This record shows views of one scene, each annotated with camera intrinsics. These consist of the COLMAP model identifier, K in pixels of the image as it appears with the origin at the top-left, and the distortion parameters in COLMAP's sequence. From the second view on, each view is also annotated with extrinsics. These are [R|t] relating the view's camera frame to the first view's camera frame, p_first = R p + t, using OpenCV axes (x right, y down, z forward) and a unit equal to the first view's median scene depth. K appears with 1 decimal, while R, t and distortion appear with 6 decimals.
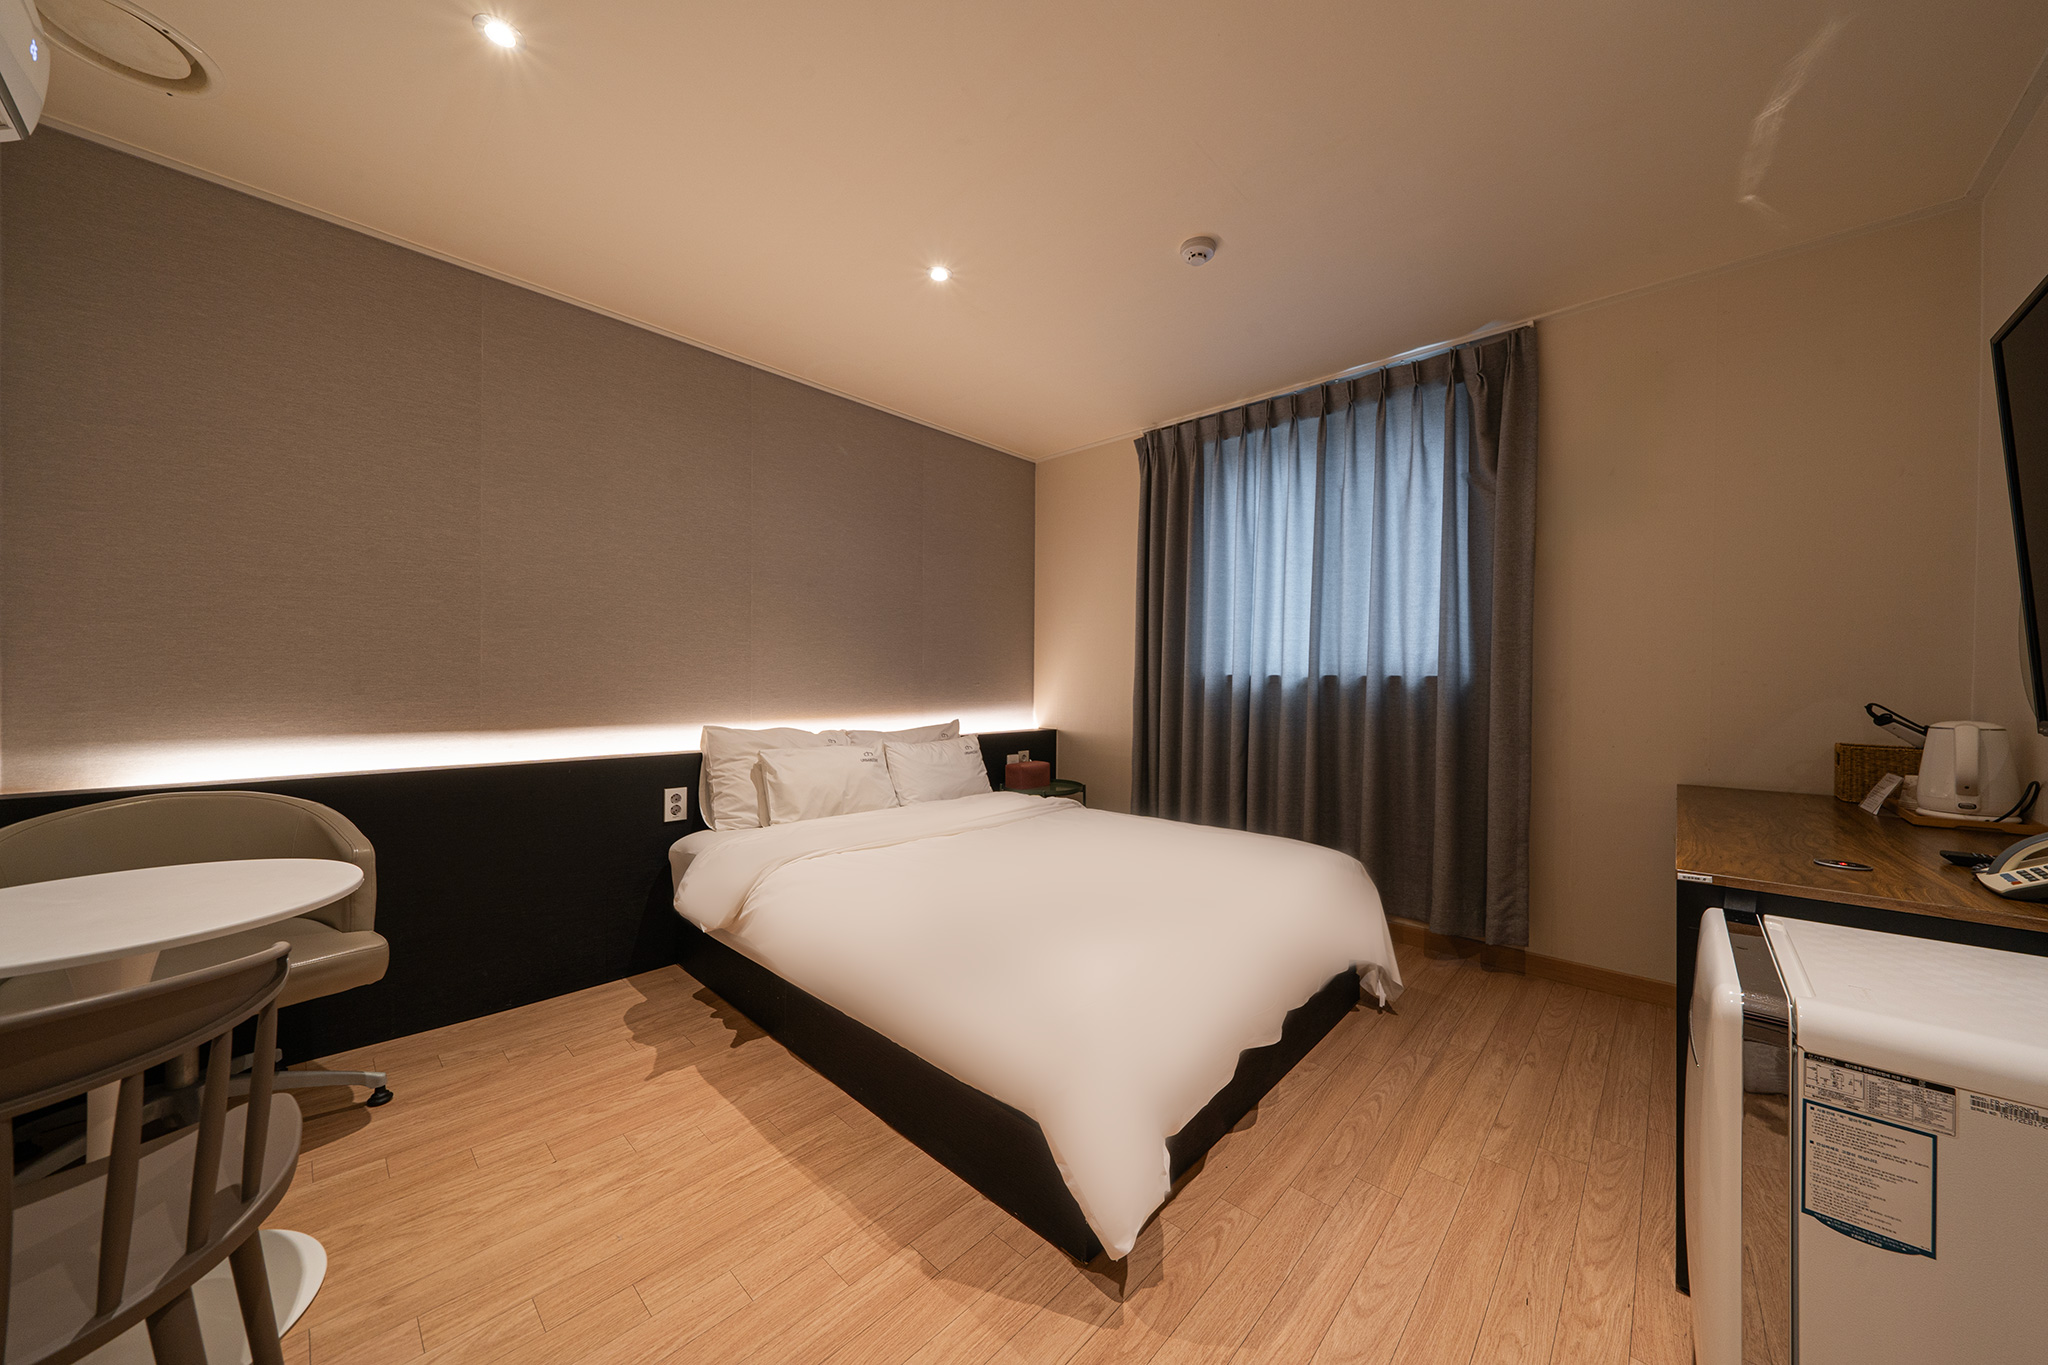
lens RADIAL K [[689.0, 0, 1024.0], [0, 689.0, 682.5], [0, 0, 1]] dist [-0.009700, 0.000008]
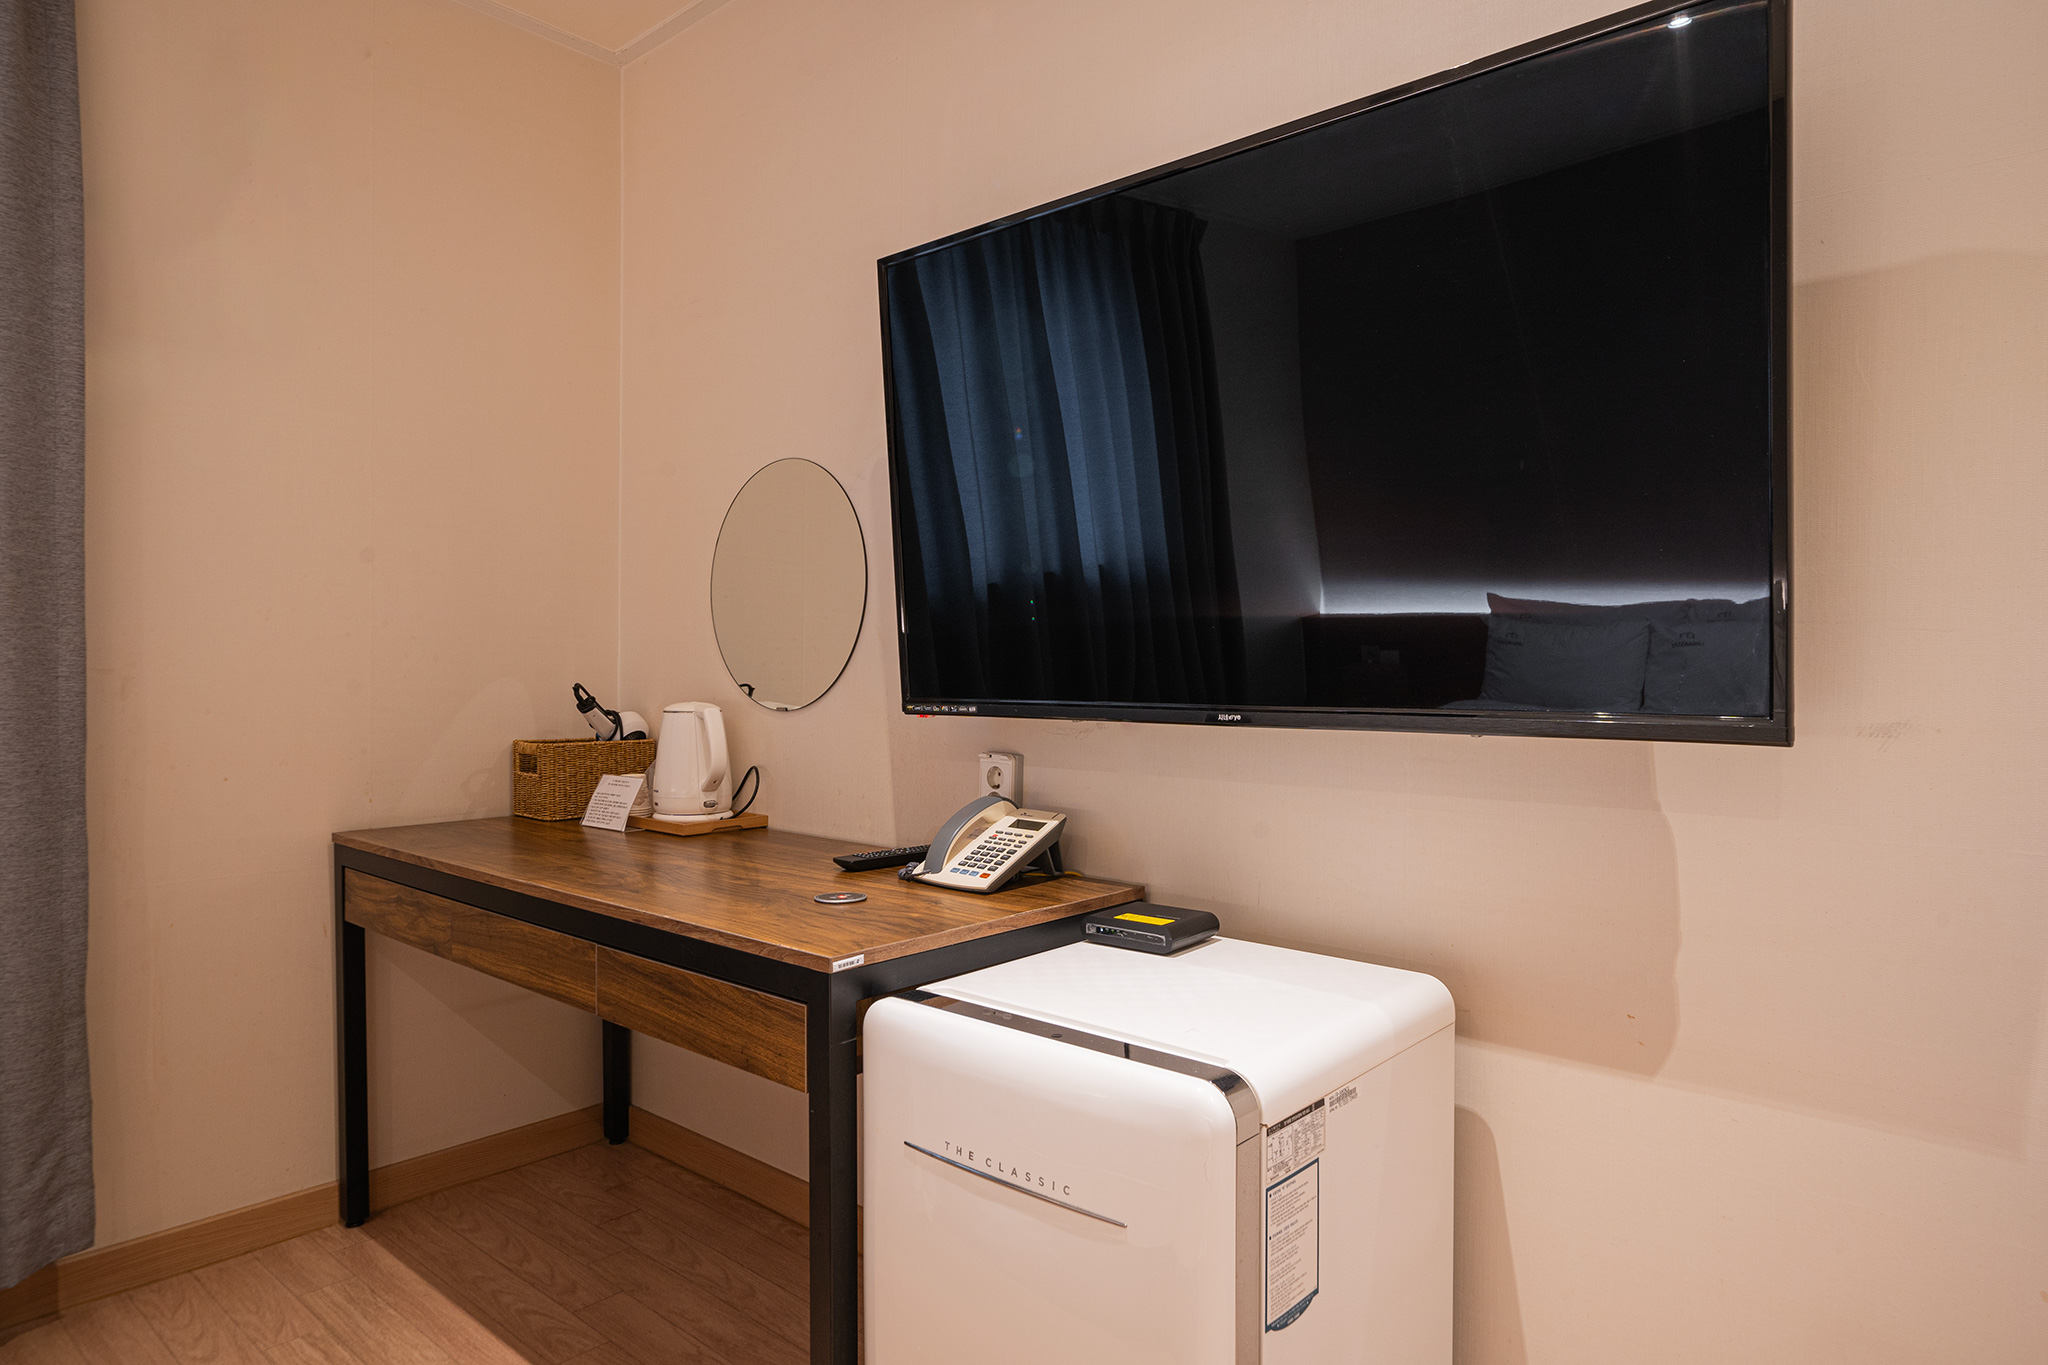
lens RADIAL K [[1226.4, 0, 1026.9], [0, 1226.4, 689.2], [0, 0, 1]] dist [0.003498, 0.001208]
pose [[-0.031532, -0.027177, 0.999133, -0.118358], [-0.001699, 0.999630, 0.027137, 0.000070], [-0.999501, -0.000841, -0.031566, 0.651400]]
